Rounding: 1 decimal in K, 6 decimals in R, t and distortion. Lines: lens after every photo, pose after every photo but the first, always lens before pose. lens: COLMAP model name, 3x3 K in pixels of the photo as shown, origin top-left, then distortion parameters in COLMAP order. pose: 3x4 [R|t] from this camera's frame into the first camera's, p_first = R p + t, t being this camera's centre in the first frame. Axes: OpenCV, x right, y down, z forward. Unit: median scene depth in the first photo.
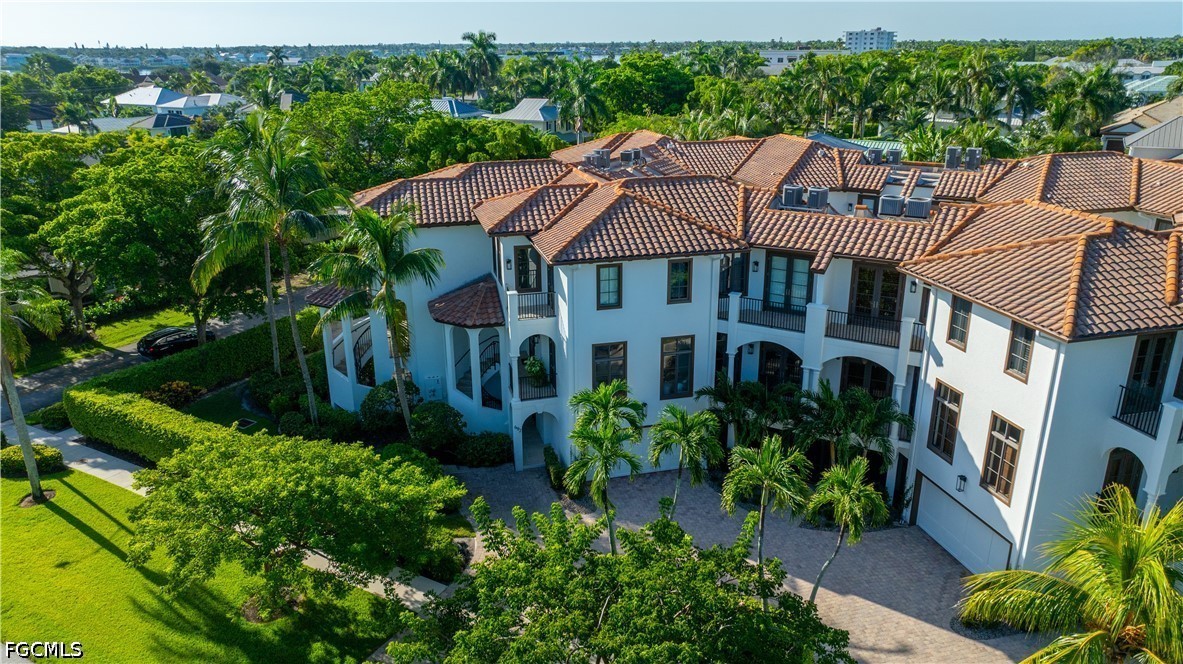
lens RADIAL K [[834.4, 0, 591.5], [0, 834.4, 332.0], [0, 0, 1]] dist [-0.020372, 0.000861]
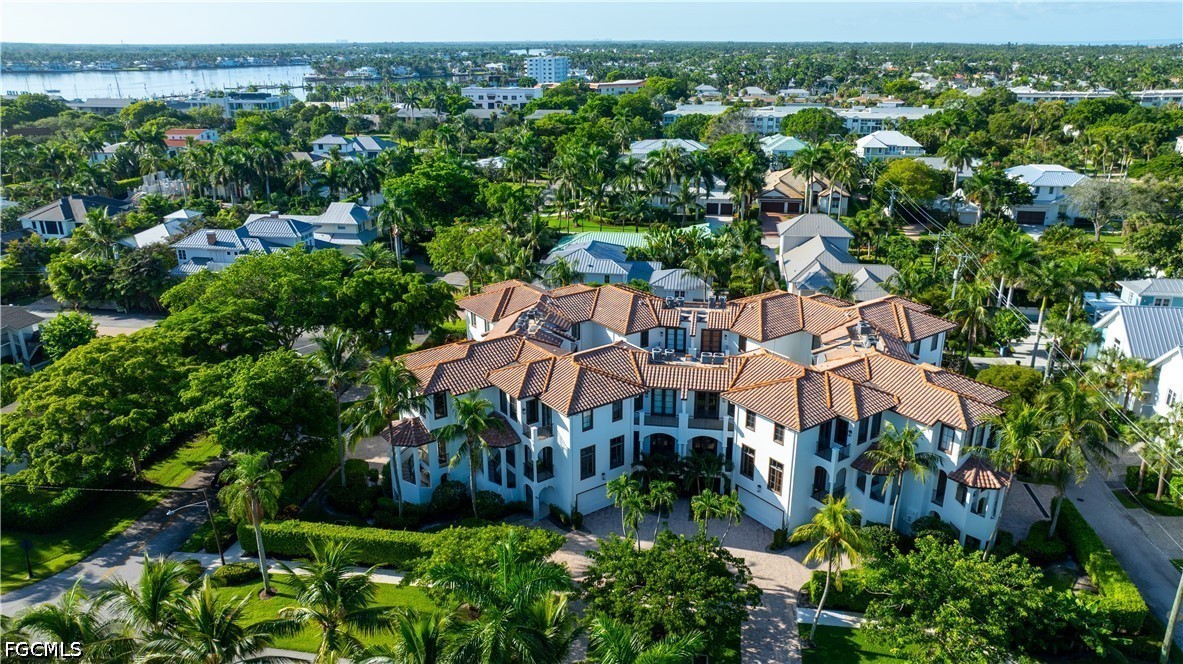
lens RADIAL K [[834.4, 0, 591.5], [0, 834.4, 332.0], [0, 0, 1]] dist [-0.020372, 0.000861]
pose [[0.929999, -0.117075, 0.348419, -0.586381], [0.116157, 0.992950, 0.023604, -0.283232], [-0.348726, 0.018519, 0.937042, -0.796903]]
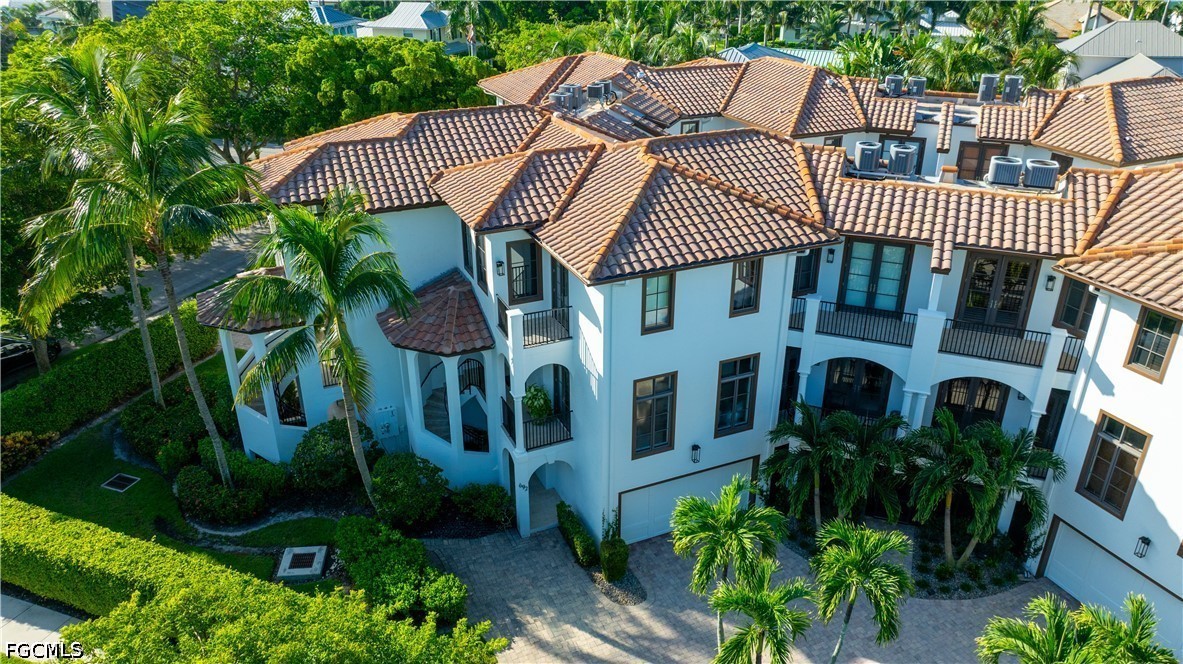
lens RADIAL K [[834.4, 0, 591.5], [0, 834.4, 332.0], [0, 0, 1]] dist [-0.020372, 0.000861]
pose [[0.986209, -0.065515, 0.151988, -0.134397], [0.047886, 0.991990, 0.116885, -0.106760], [-0.158428, -0.107995, 0.981447, 0.279211]]
